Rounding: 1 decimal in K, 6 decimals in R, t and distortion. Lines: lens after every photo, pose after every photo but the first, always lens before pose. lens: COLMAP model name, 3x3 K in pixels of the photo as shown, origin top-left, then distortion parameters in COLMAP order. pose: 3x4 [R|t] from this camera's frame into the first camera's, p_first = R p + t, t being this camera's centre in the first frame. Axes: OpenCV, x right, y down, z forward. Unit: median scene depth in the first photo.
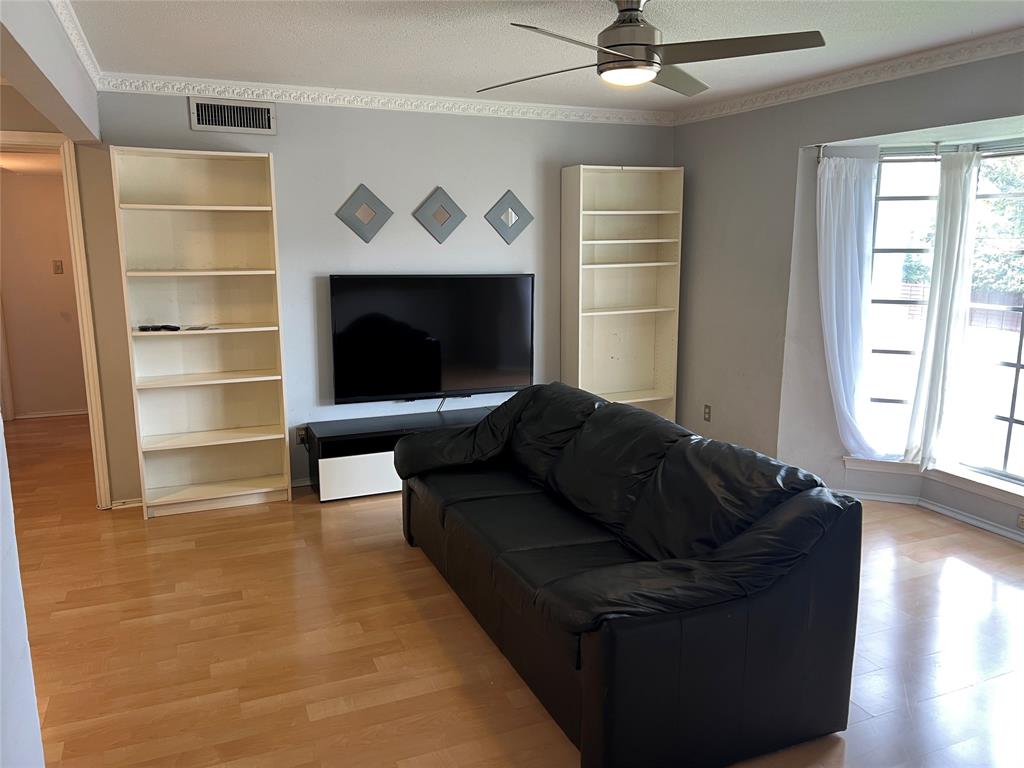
lens RADIAL K [[767.0, 0, 512.9], [0, 767.0, 382.8], [0, 0, 1]] dist [0.028000, -0.025899]
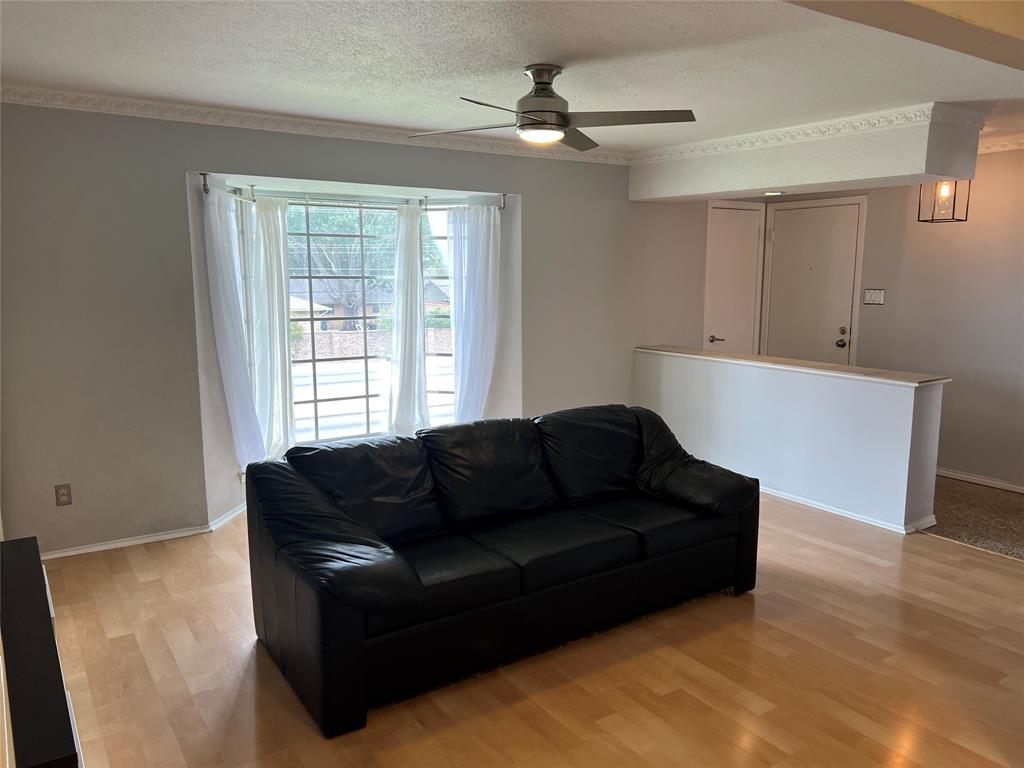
lens RADIAL K [[767.0, 0, 513.2], [0, 767.0, 382.8], [0, 0, 1]] dist [0.028000, -0.025899]
pose [[-0.194105, -0.135765, 0.971541, -0.888715], [0.183786, 0.967808, 0.171962, -0.186964], [-0.963611, 0.211934, -0.162905, 1.089017]]
